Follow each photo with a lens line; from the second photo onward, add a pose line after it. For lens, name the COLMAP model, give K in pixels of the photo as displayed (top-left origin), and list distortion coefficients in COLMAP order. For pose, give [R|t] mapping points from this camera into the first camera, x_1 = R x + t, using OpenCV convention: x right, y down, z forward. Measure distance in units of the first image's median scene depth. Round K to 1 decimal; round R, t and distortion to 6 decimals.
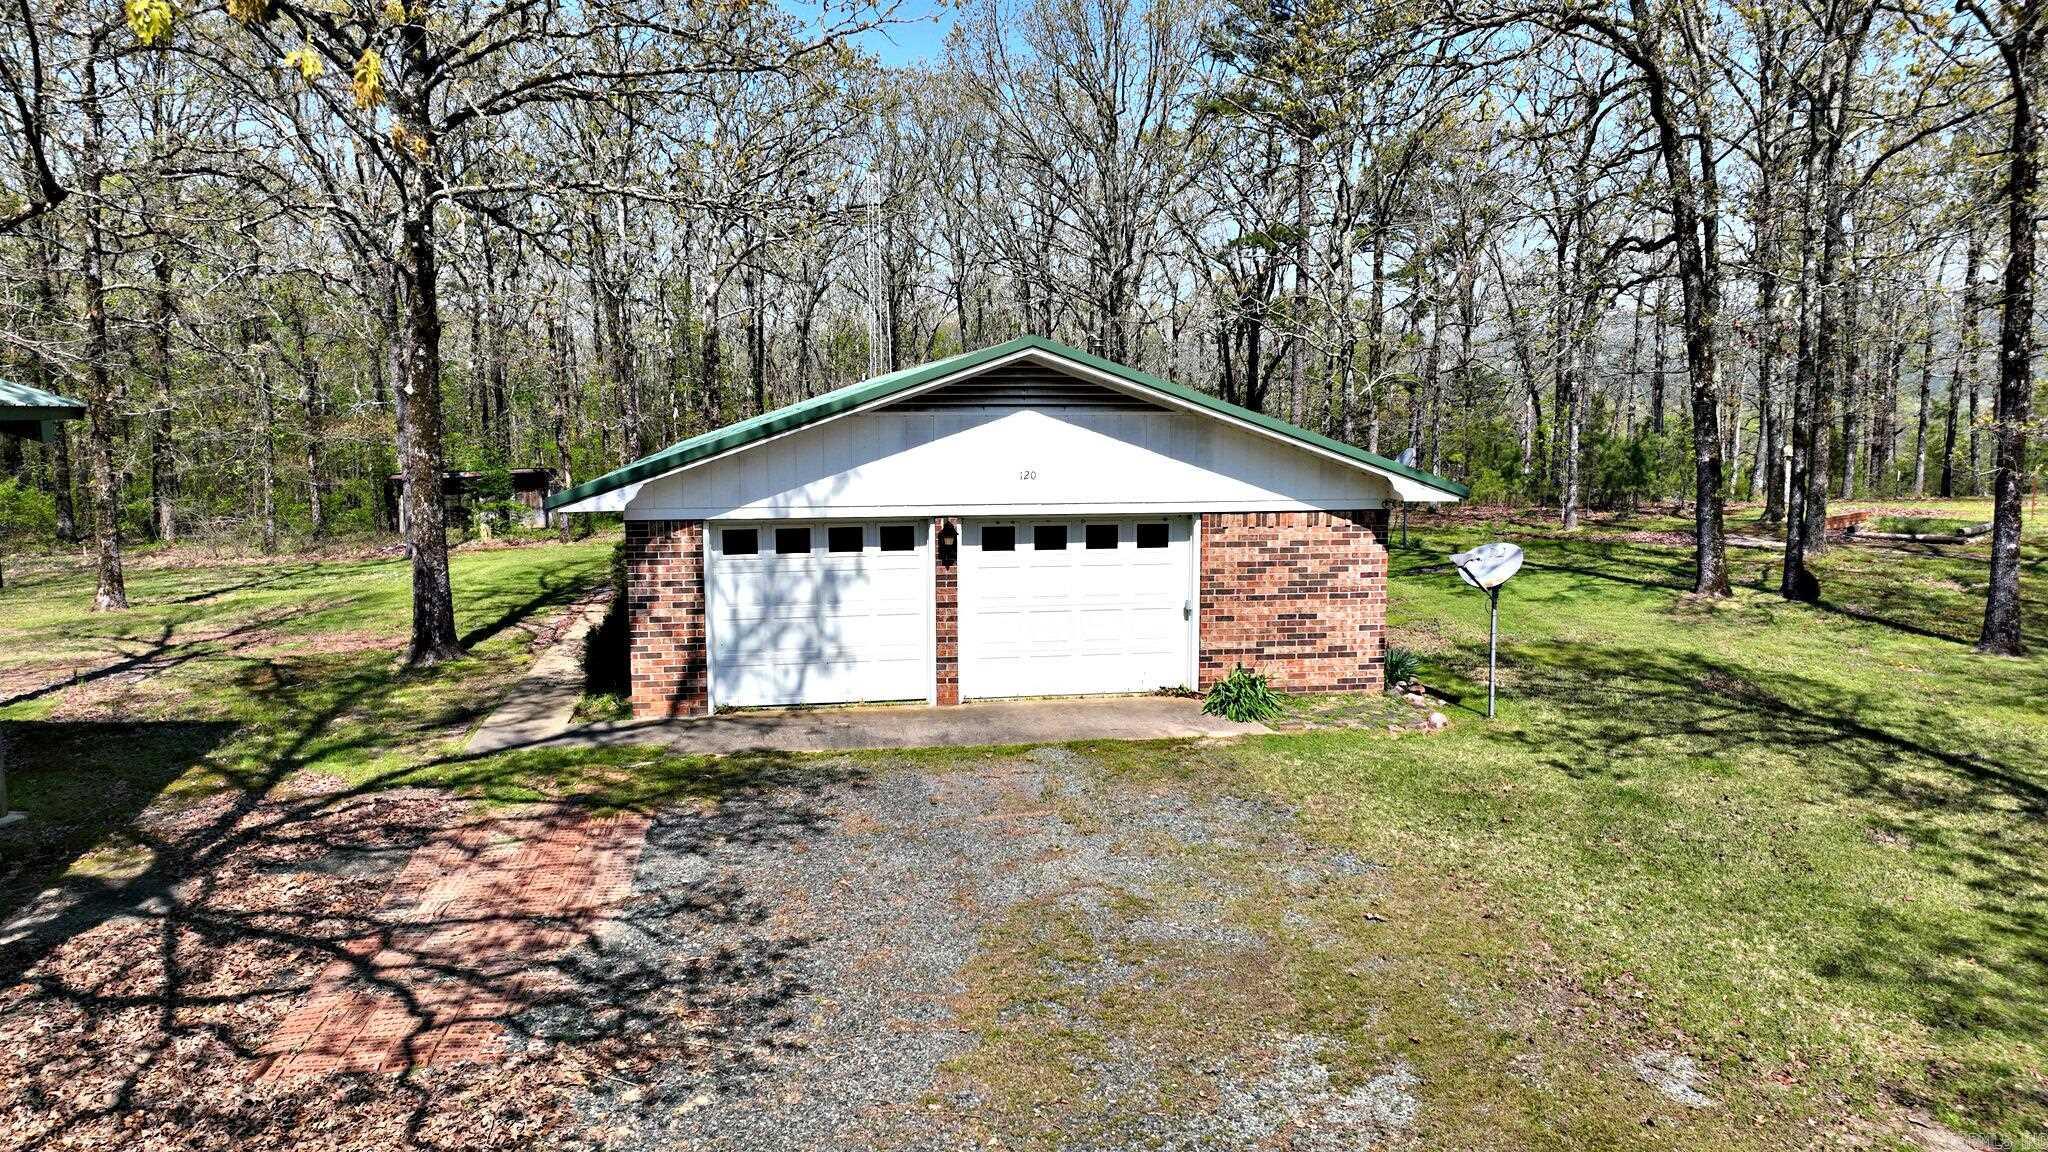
lens RADIAL K [[1447.9, 0, 1024.0], [0, 1447.9, 576.0], [0, 0, 1]] dist [-0.004878, 0.028931]
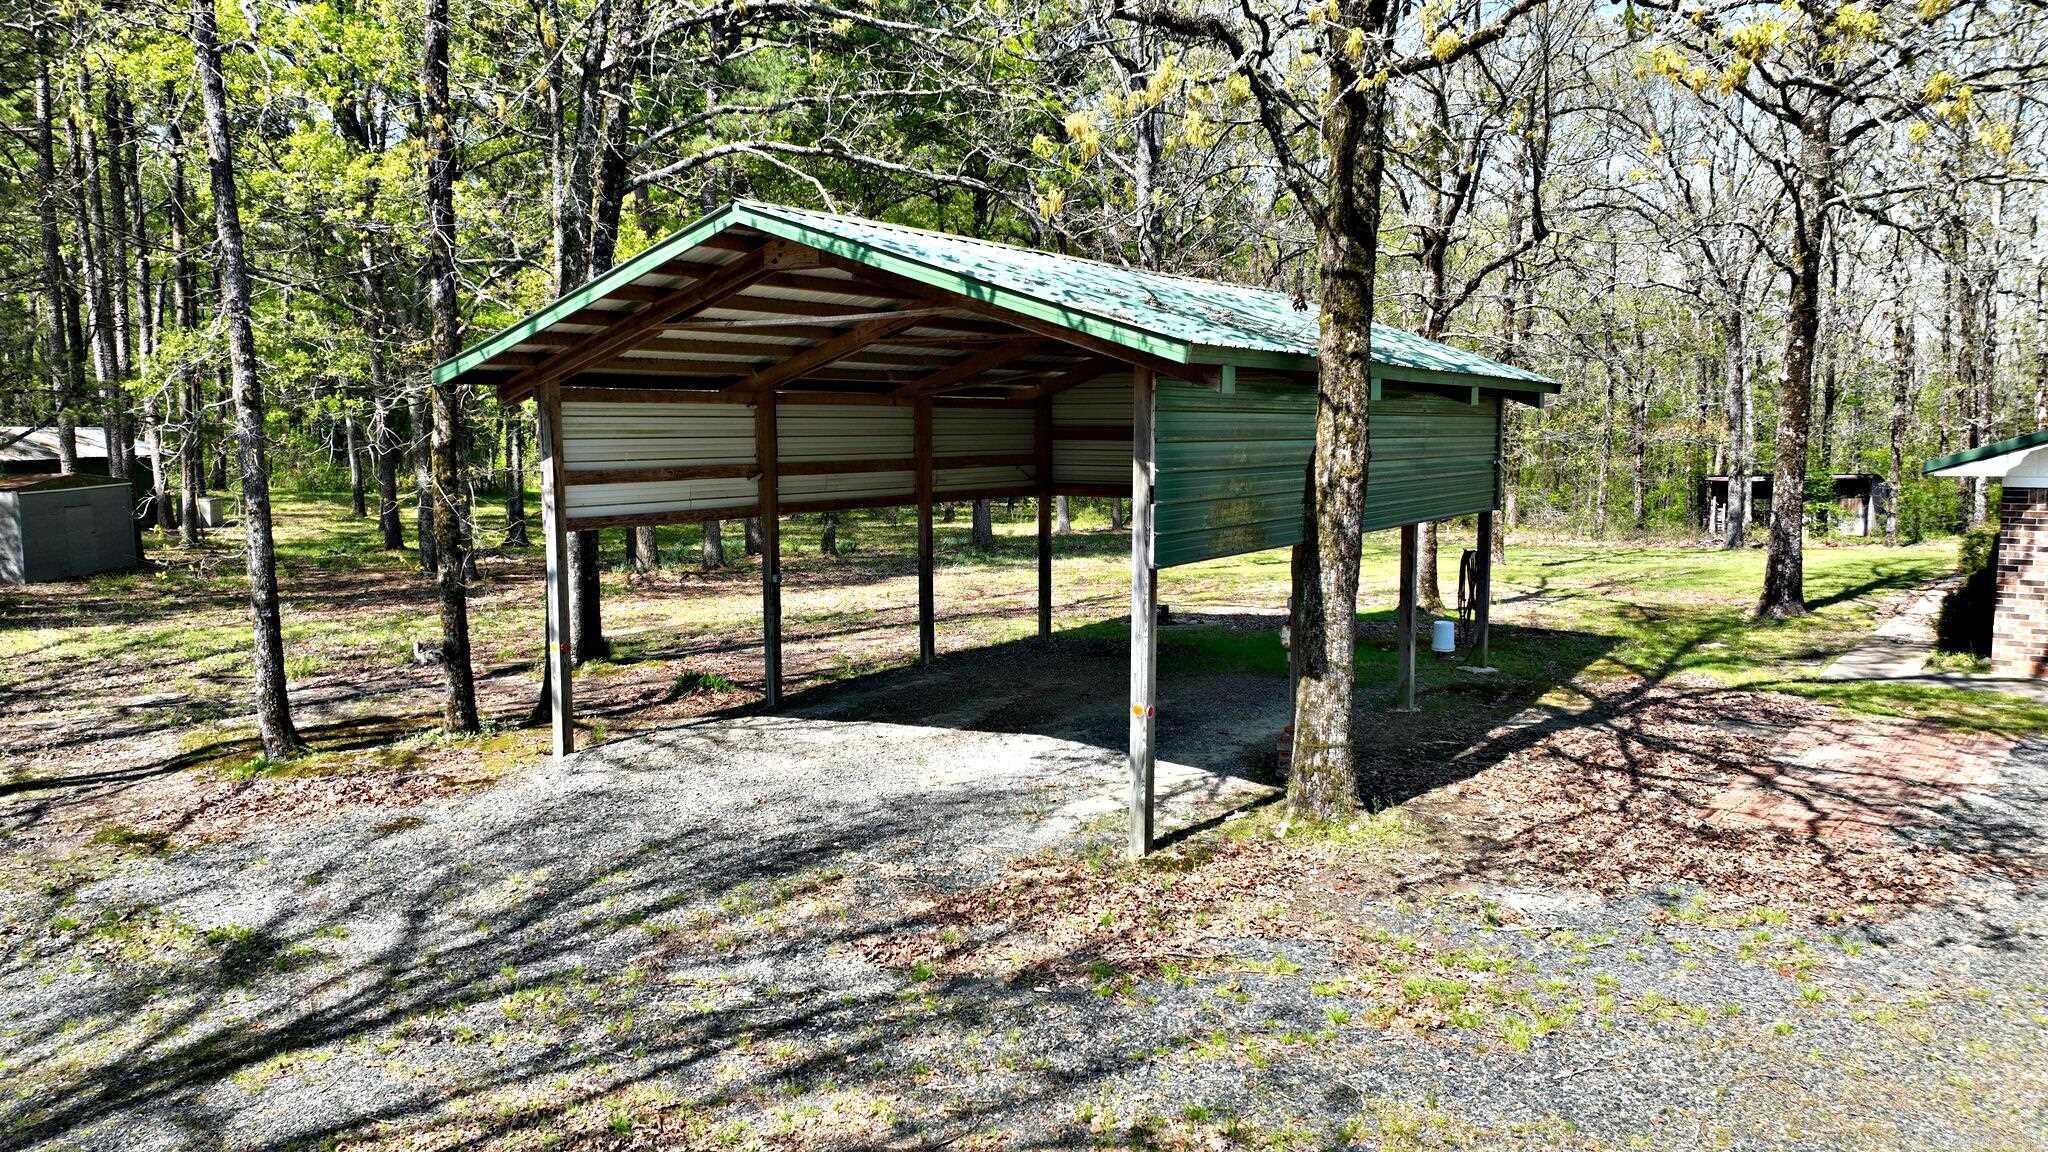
lens RADIAL K [[1447.9, 0, 1024.0], [0, 1447.9, 576.0], [0, 0, 1]] dist [-0.004878, 0.028931]
pose [[0.671884, 0.081884, -0.736116, 0.032171], [-0.090108, 0.995524, 0.028495, 0.057530], [0.735155, 0.047185, 0.676255, -0.240378]]
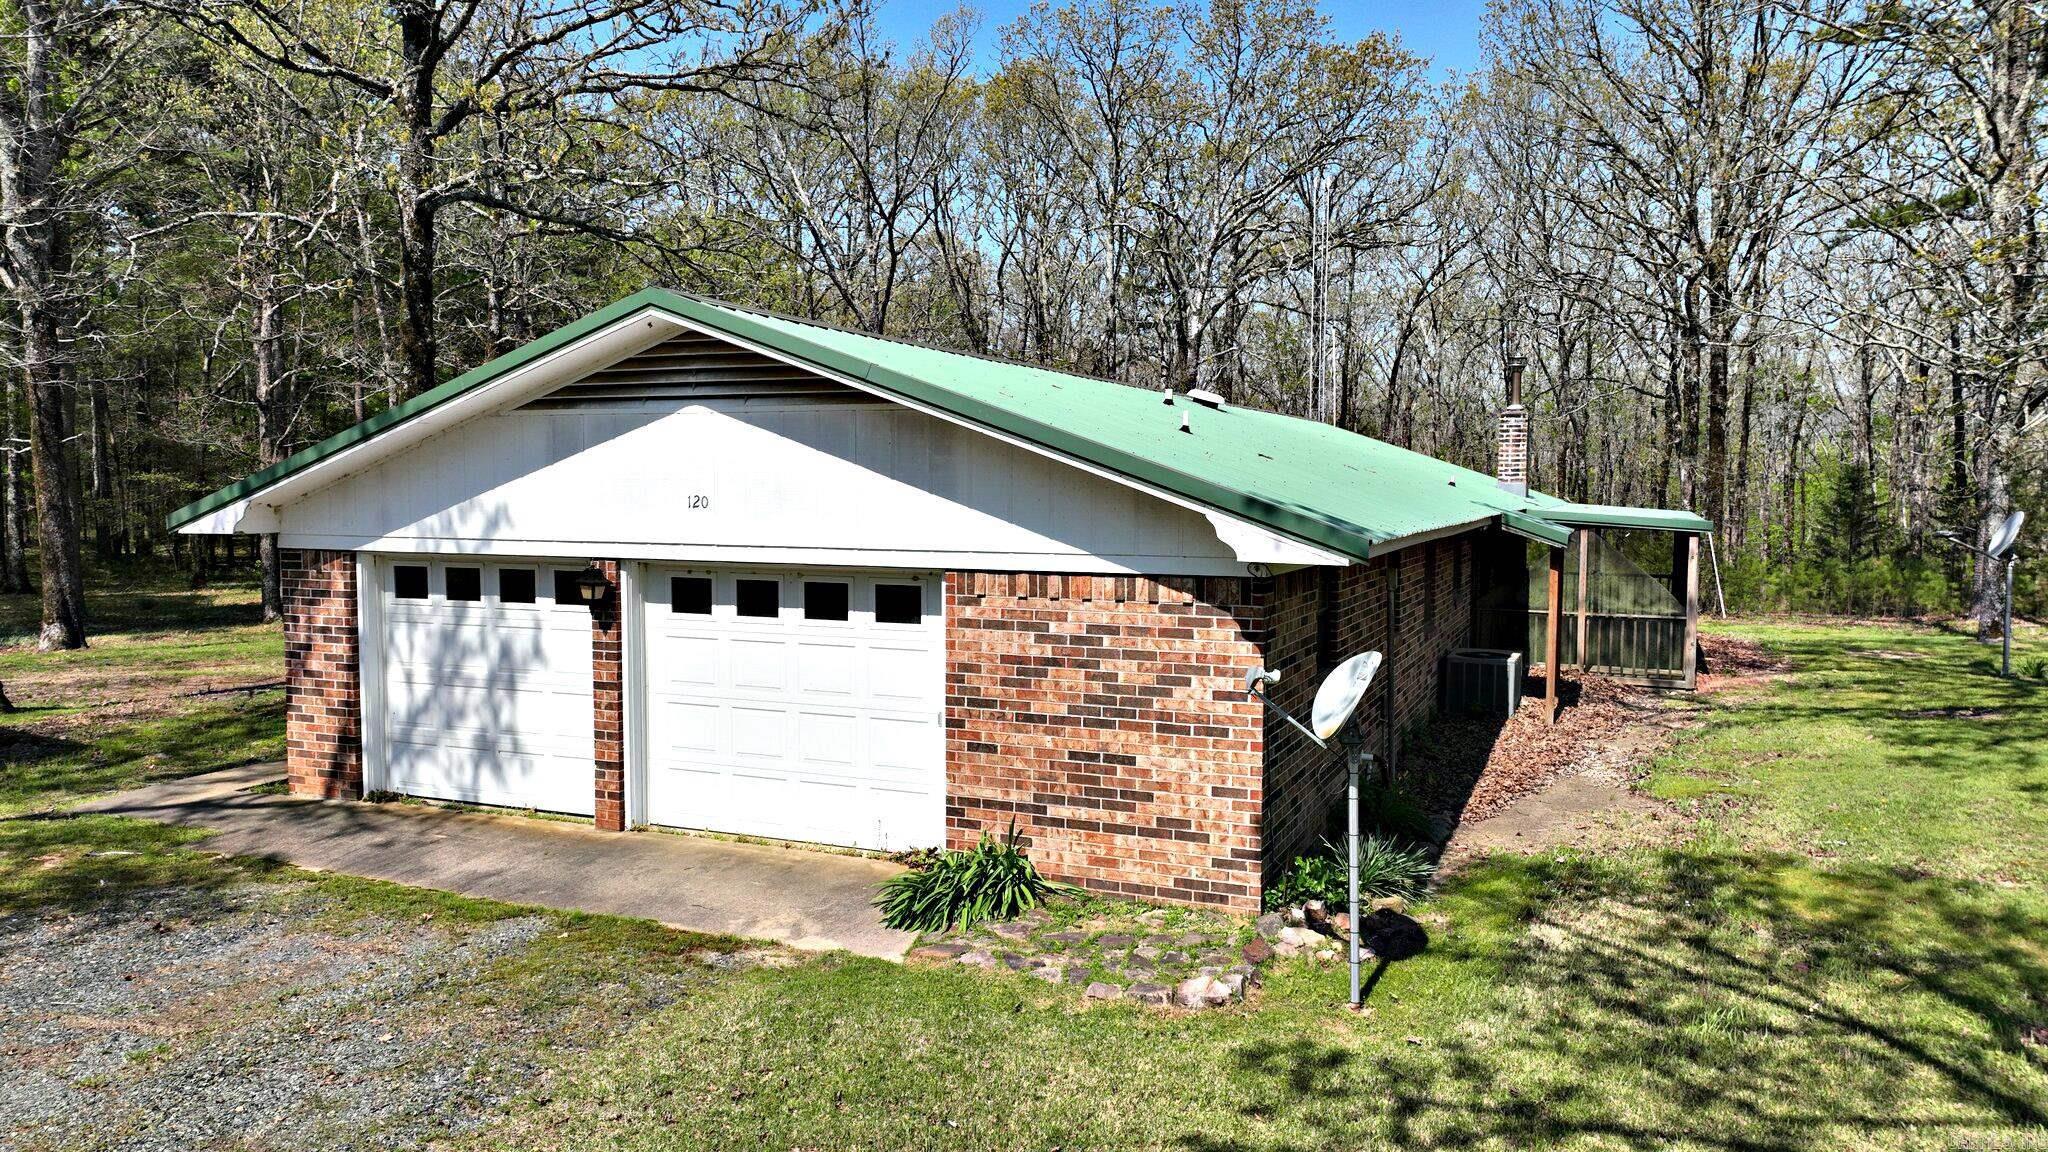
lens RADIAL K [[1447.9, 0, 1024.0], [0, 1447.9, 576.0], [0, 0, 1]] dist [-0.004878, 0.028931]
pose [[0.837707, 0.040070, -0.544648, 0.481629], [-0.069342, 0.997037, -0.033301, -0.022979], [0.541700, 0.065663, 0.838003, 0.509372]]
